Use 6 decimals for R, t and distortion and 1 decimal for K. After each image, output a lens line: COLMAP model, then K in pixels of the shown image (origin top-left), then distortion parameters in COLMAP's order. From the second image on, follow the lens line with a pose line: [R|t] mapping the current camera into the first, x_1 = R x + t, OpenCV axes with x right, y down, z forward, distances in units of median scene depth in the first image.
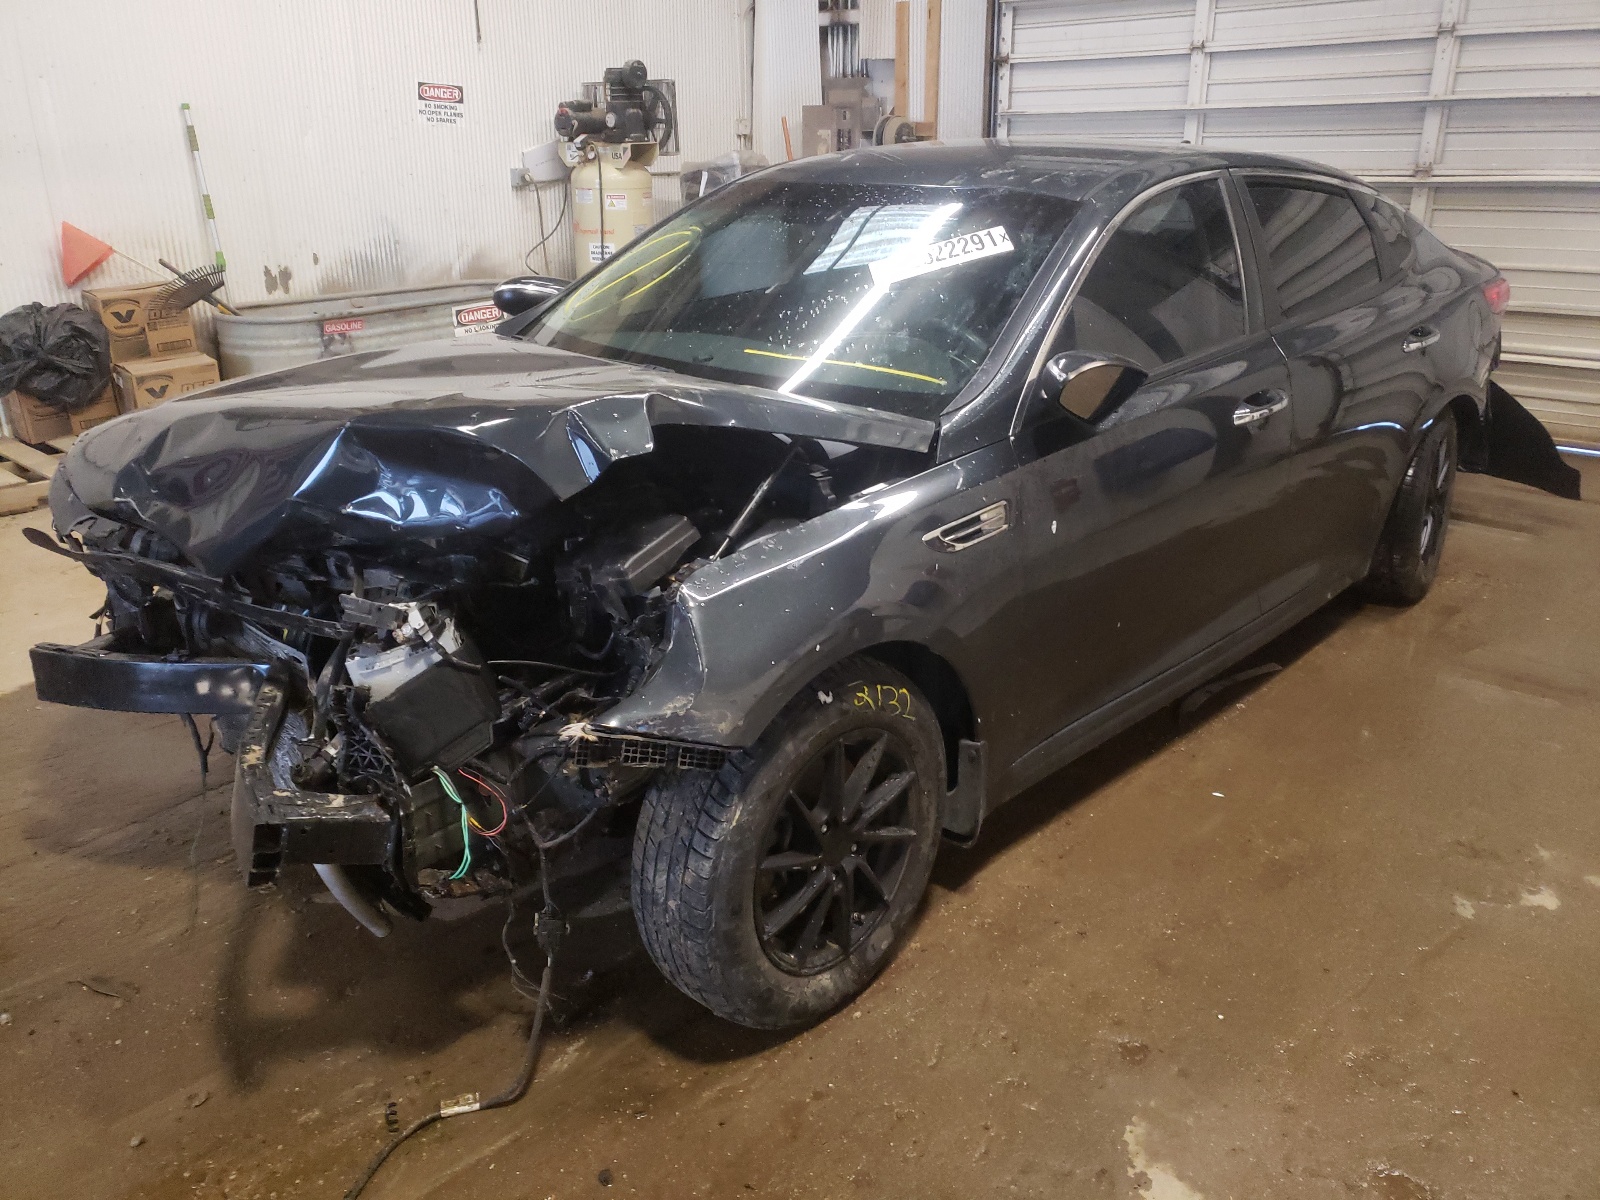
lens RADIAL K [[1204.9, 0, 796.3], [0, 1204.9, 594.9], [0, 0, 1]] dist [-0.000351, 0.002041]
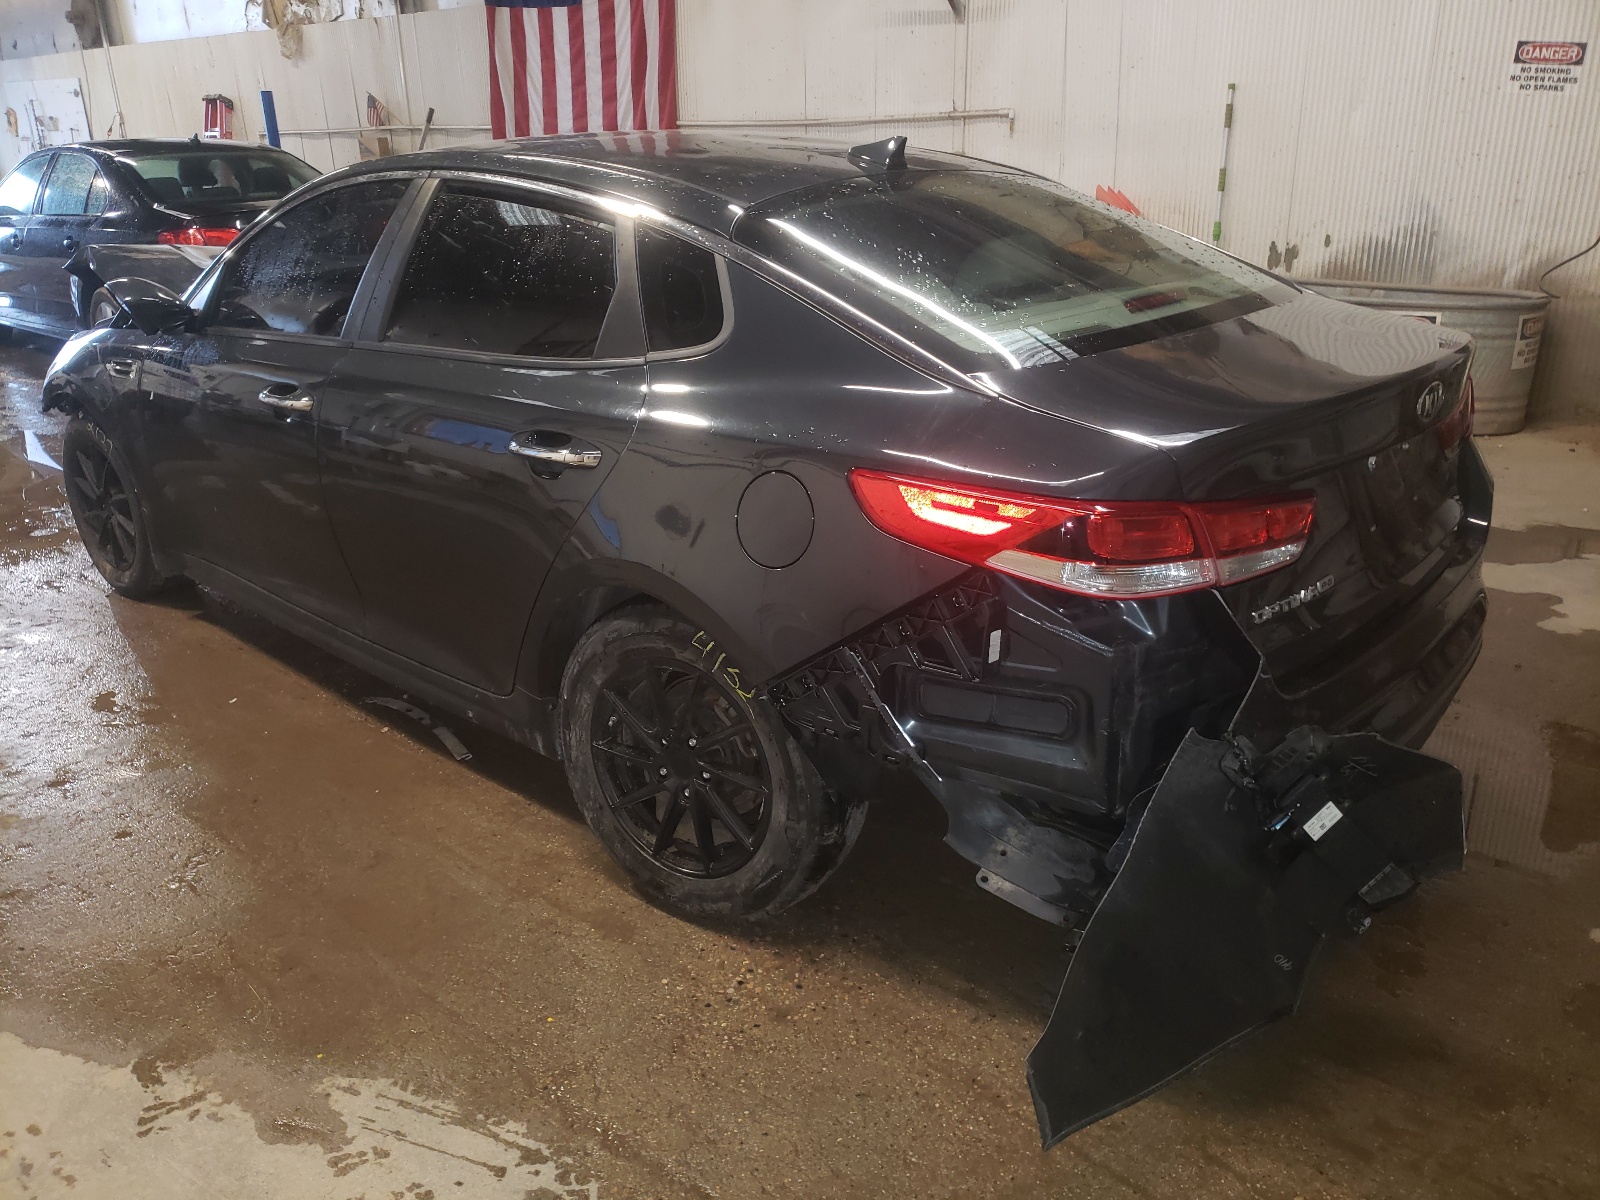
lens RADIAL K [[1272.4, 0, 799.1], [0, 1272.4, 601.8], [0, 0, 1]] dist [0.000160, -0.014248]
pose [[0.023432, 0.351525, -0.935885, 0.631585], [-0.333316, 0.885326, 0.324190, -0.213739], [0.942524, 0.304349, 0.137914, 0.558448]]
